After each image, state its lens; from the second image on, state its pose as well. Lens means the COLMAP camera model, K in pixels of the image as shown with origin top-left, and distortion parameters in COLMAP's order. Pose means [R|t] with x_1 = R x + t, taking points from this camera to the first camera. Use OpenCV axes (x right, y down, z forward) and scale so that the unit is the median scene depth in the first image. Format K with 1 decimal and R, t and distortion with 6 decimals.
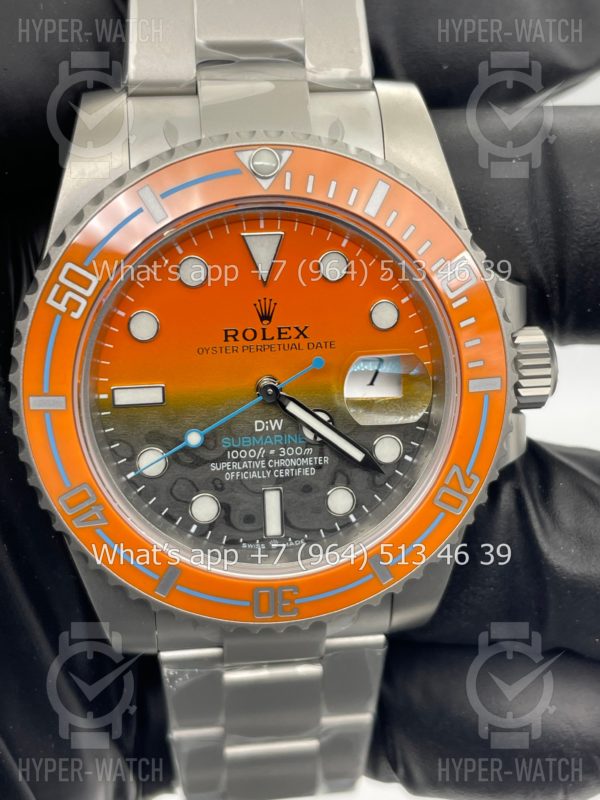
lens RADIAL K [[1294.3, 0, 300.0], [0, 1294.3, 400.0], [0, 0, 1]] dist [0.030969, -0.034259]
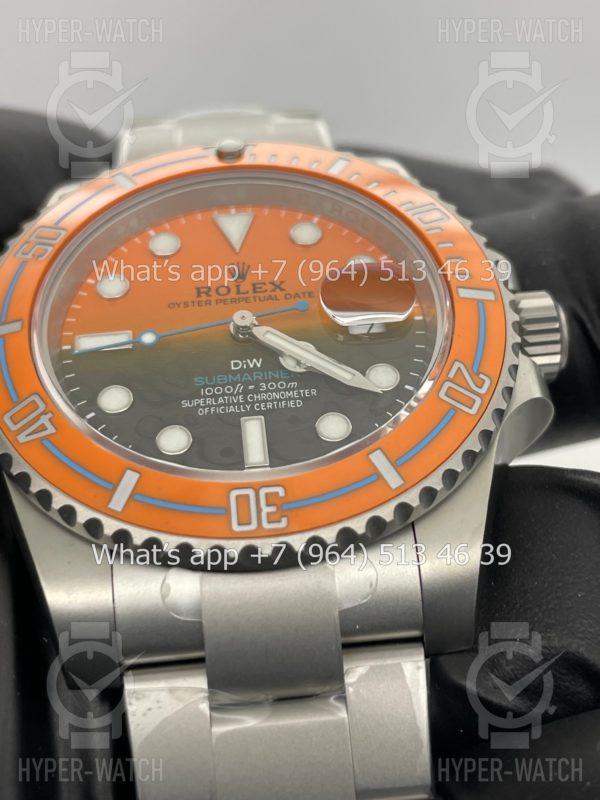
lens RADIAL K [[1294.3, 0, 300.0], [0, 1294.3, 400.0], [0, 0, 1]] dist [0.030969, -0.034259]
pose [[0.990649, -0.125164, -0.054295, 0.058368], [0.041118, 0.653358, -0.755932, 0.716996], [0.130089, 0.746631, 0.652395, 0.437484]]
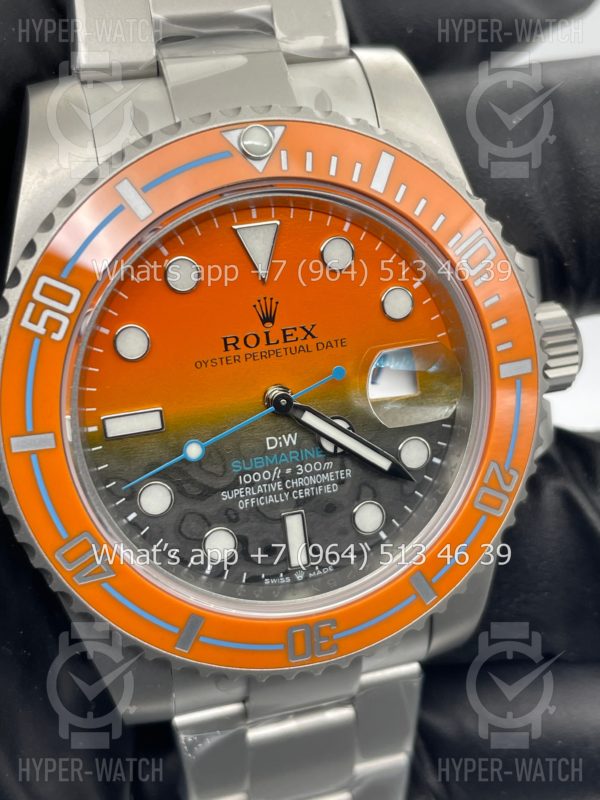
lens RADIAL K [[1294.3, 0, 300.0], [0, 1294.3, 400.0], [0, 0, 1]] dist [0.030969, -0.034259]
pose [[0.985315, -0.110859, 0.129862, -0.123429], [0.115304, 0.992958, -0.027206, 0.017081], [-0.125932, 0.041780, 0.991159, 0.124357]]
